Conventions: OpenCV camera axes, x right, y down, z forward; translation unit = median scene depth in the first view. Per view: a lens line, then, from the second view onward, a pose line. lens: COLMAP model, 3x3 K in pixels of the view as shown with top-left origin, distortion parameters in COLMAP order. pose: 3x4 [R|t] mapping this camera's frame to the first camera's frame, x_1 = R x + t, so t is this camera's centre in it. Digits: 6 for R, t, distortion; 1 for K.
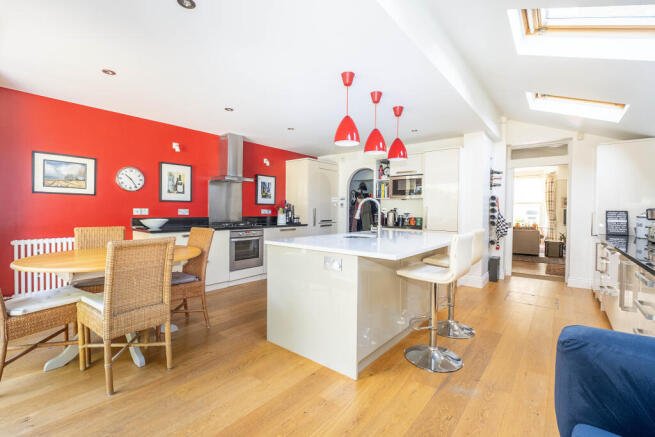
lens RADIAL K [[299.8, 0, 327.5], [0, 299.8, 214.7], [0, 0, 1]] dist [-0.005920, -0.000318]
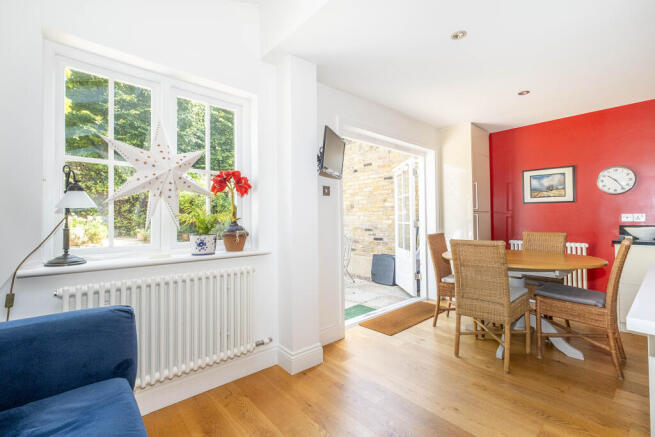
lens RADIAL K [[299.8, 0, 327.4], [0, 299.8, 219.0], [0, 0, 1]] dist [-0.005920, -0.000318]
pose [[-0.188934, -0.000211, -0.981990, 0.384588], [-0.001054, 0.999999, -0.000012, -0.006373], [0.981989, 0.001033, -0.188935, 0.377600]]
